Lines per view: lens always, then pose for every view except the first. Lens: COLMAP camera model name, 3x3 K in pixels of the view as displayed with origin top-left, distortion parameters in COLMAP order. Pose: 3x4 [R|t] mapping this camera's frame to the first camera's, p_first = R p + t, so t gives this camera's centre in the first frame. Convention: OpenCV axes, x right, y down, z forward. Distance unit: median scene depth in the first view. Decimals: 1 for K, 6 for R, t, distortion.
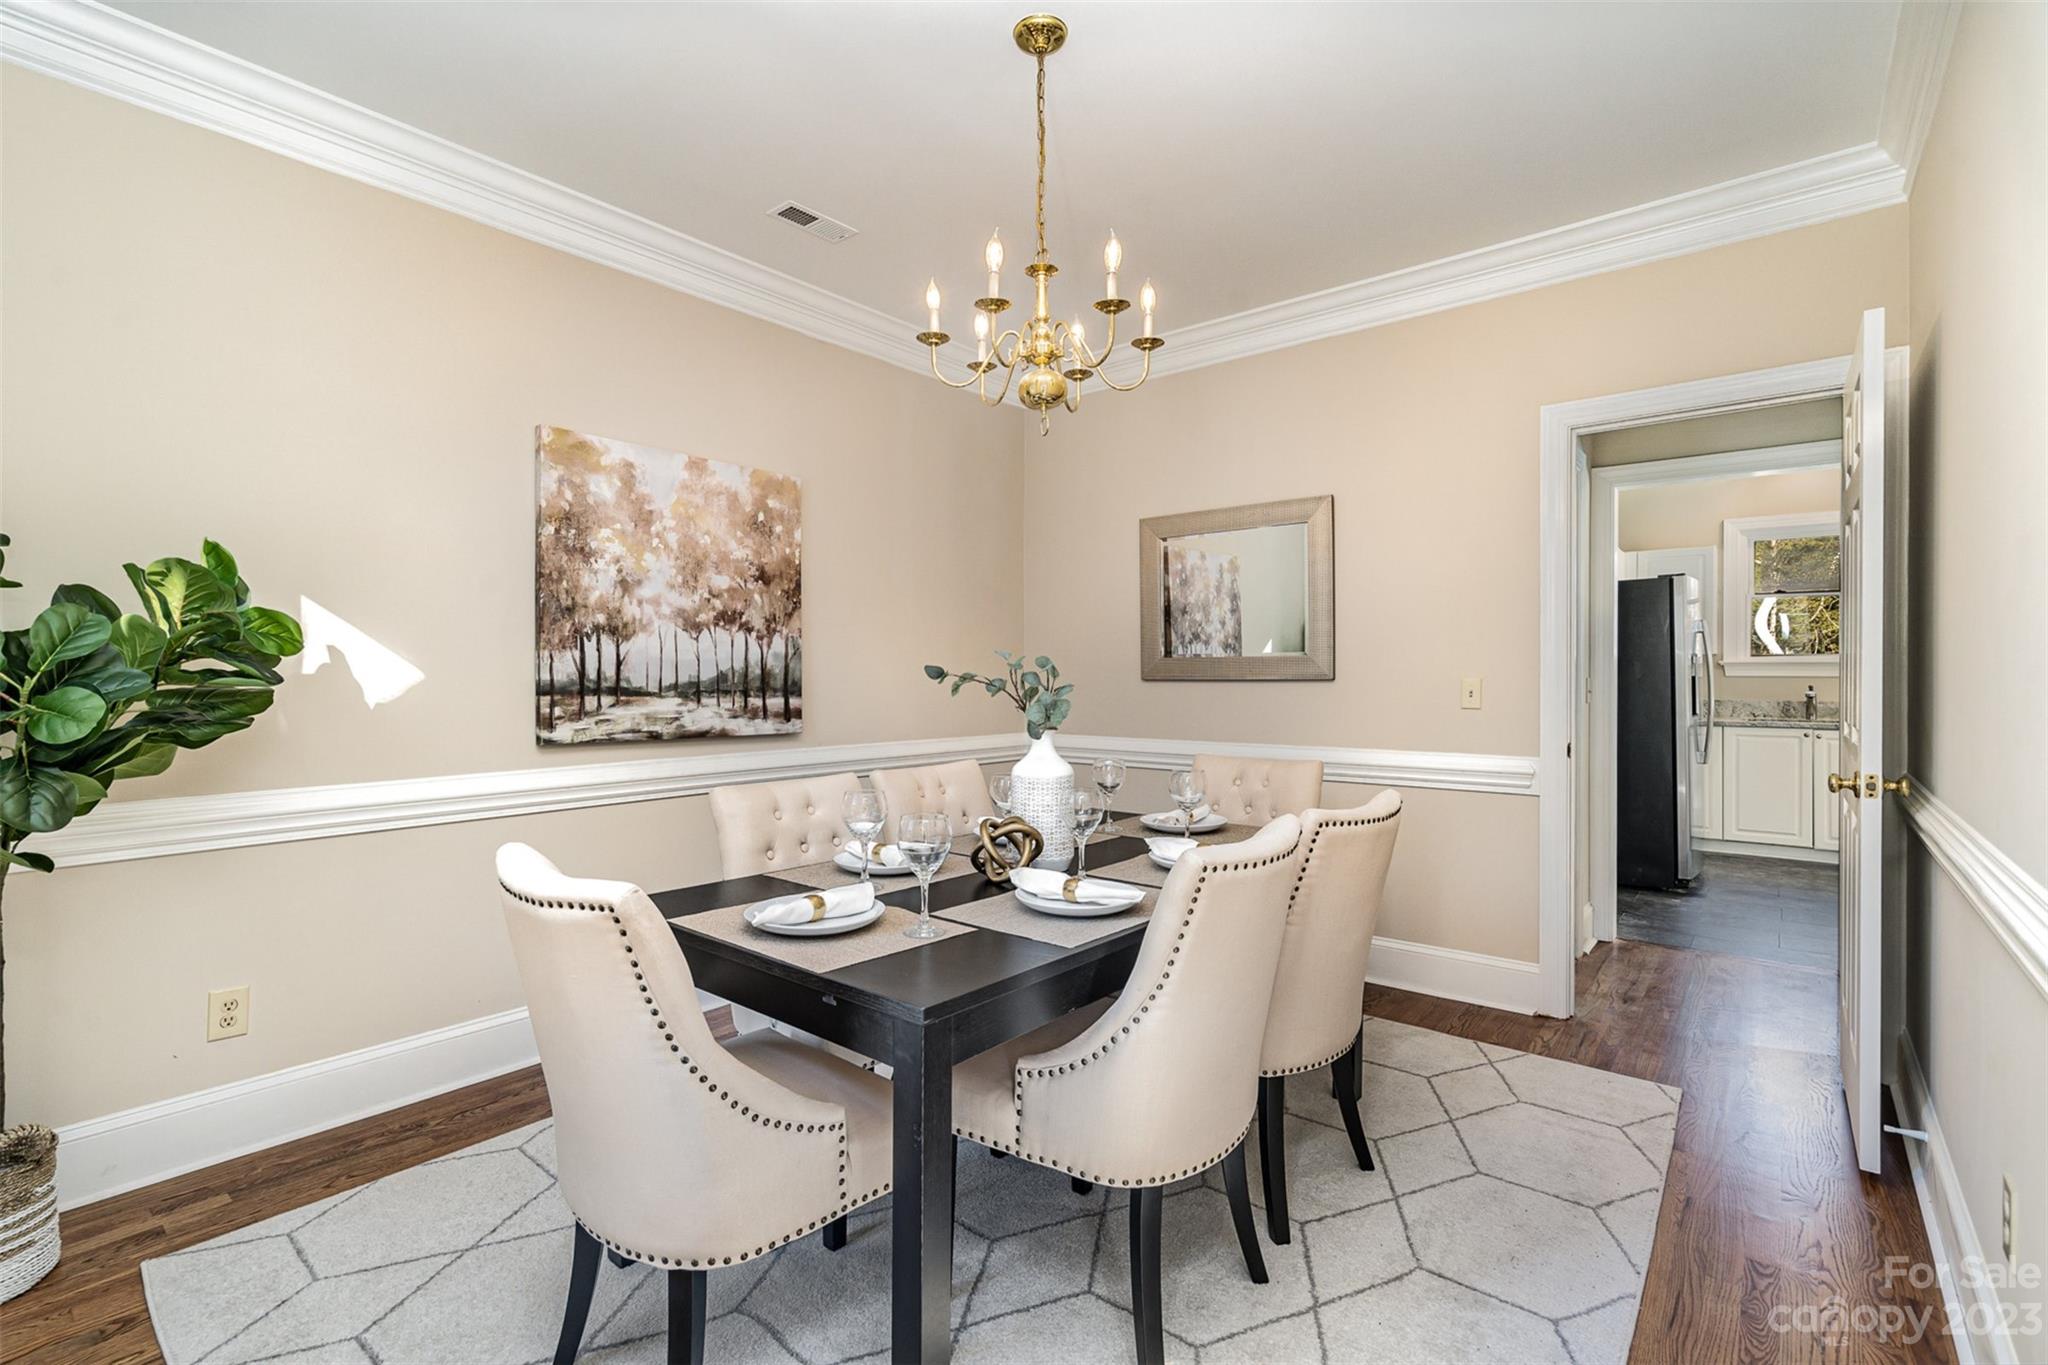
lens RADIAL K [[948.2, 0, 1022.7], [0, 948.2, 675.7], [0, 0, 1]] dist [0.001927, 0.000263]
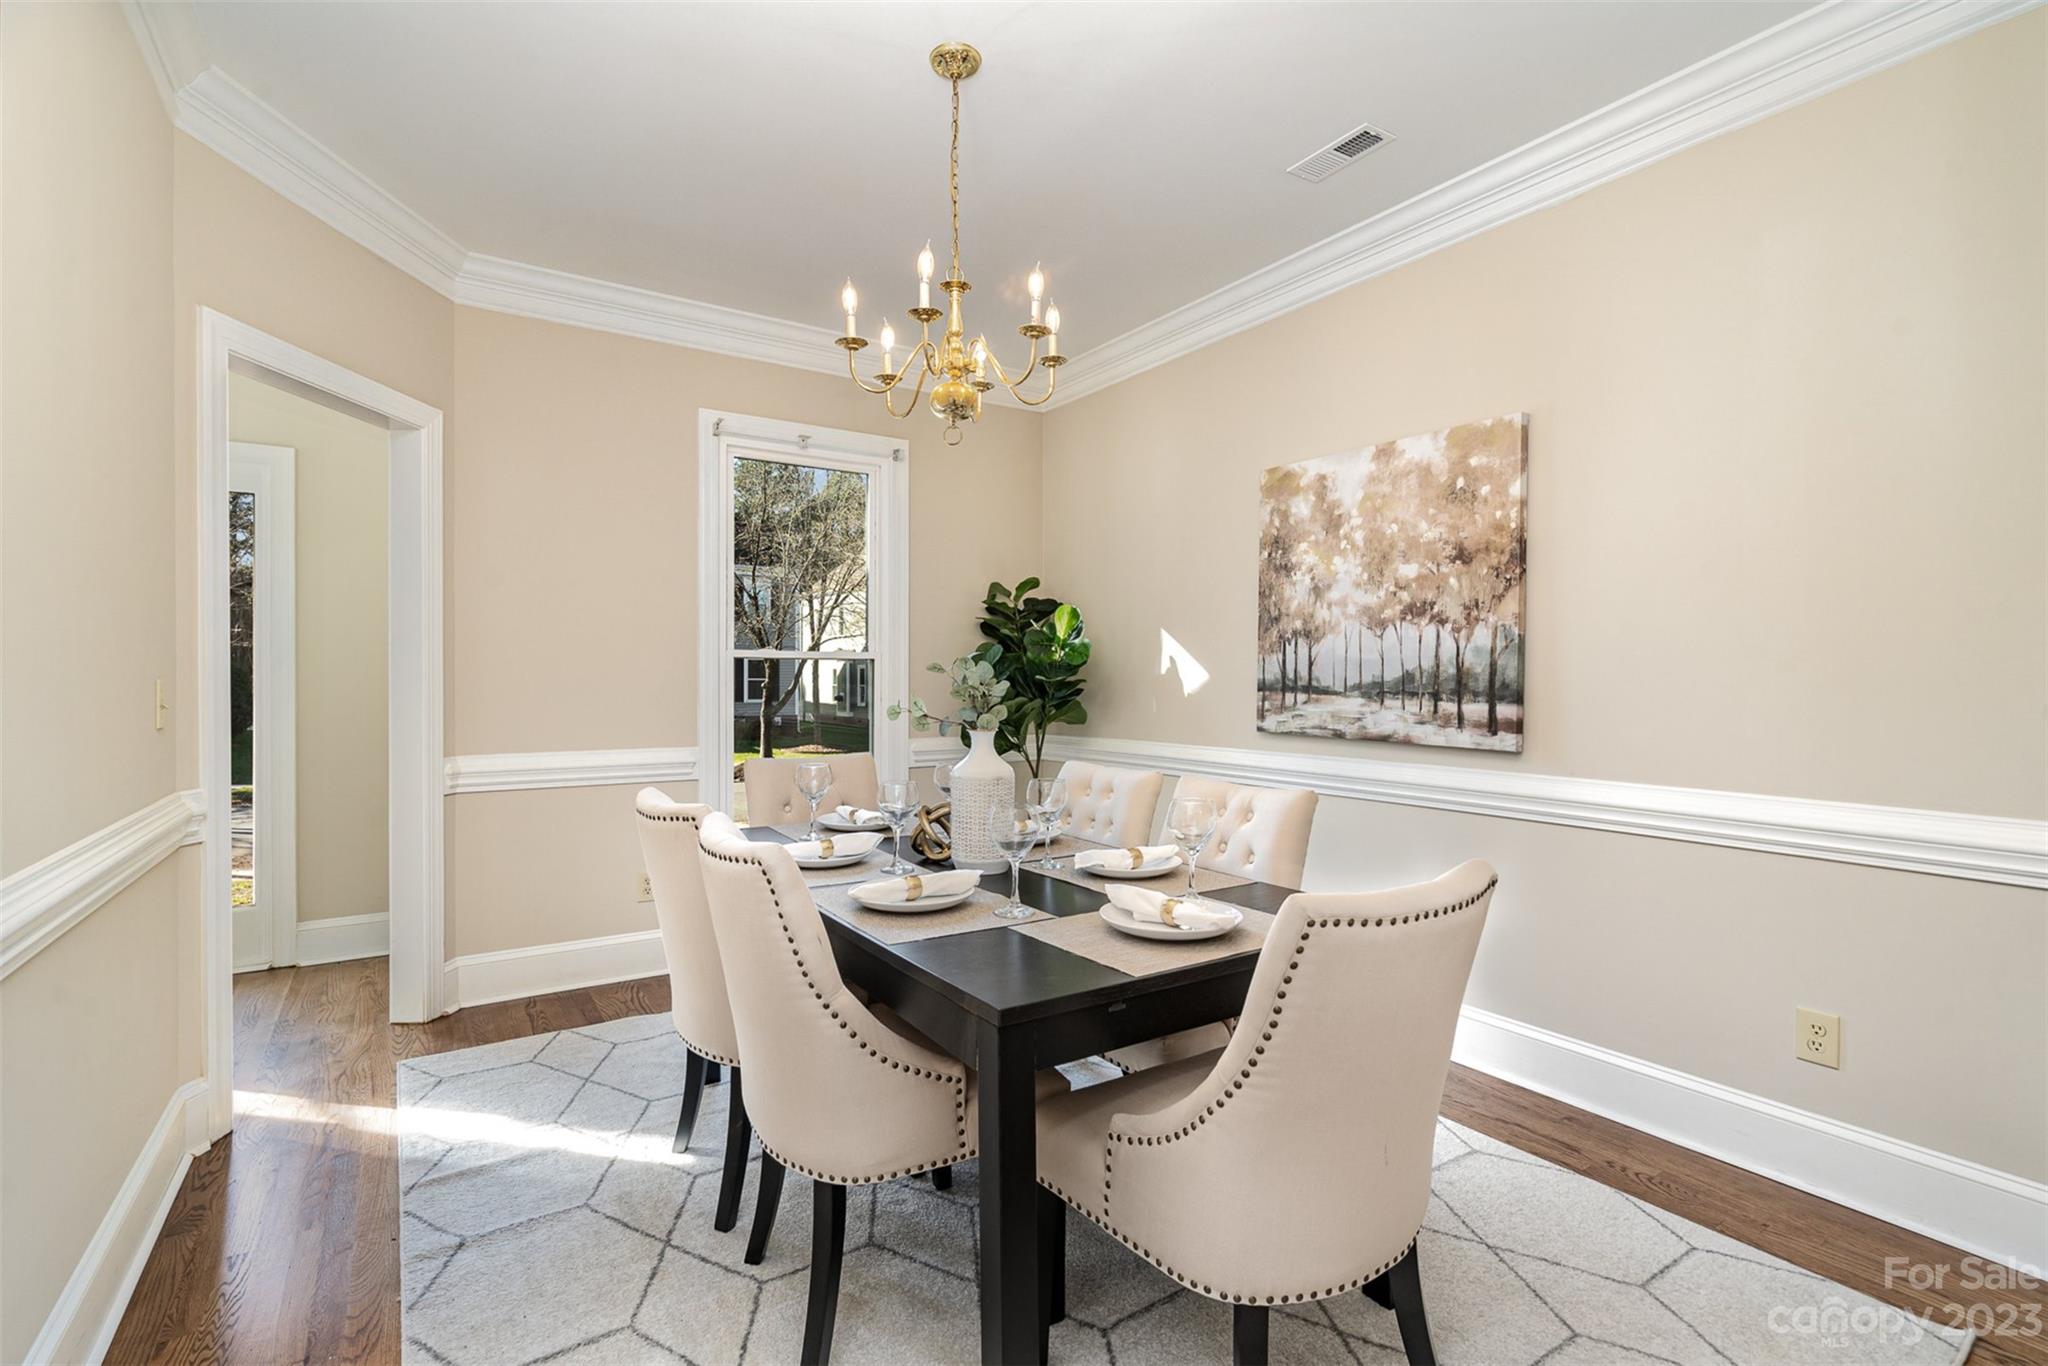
lens RADIAL K [[948.2, 0, 1024.5], [0, 948.2, 681.3], [0, 0, 1]] dist [0.001927, 0.000263]
pose [[-0.301610, 0.002852, -0.953427, 0.661354], [-0.006328, 0.999968, 0.004993, 0.003308], [0.953410, 0.007539, -0.301582, 0.943916]]
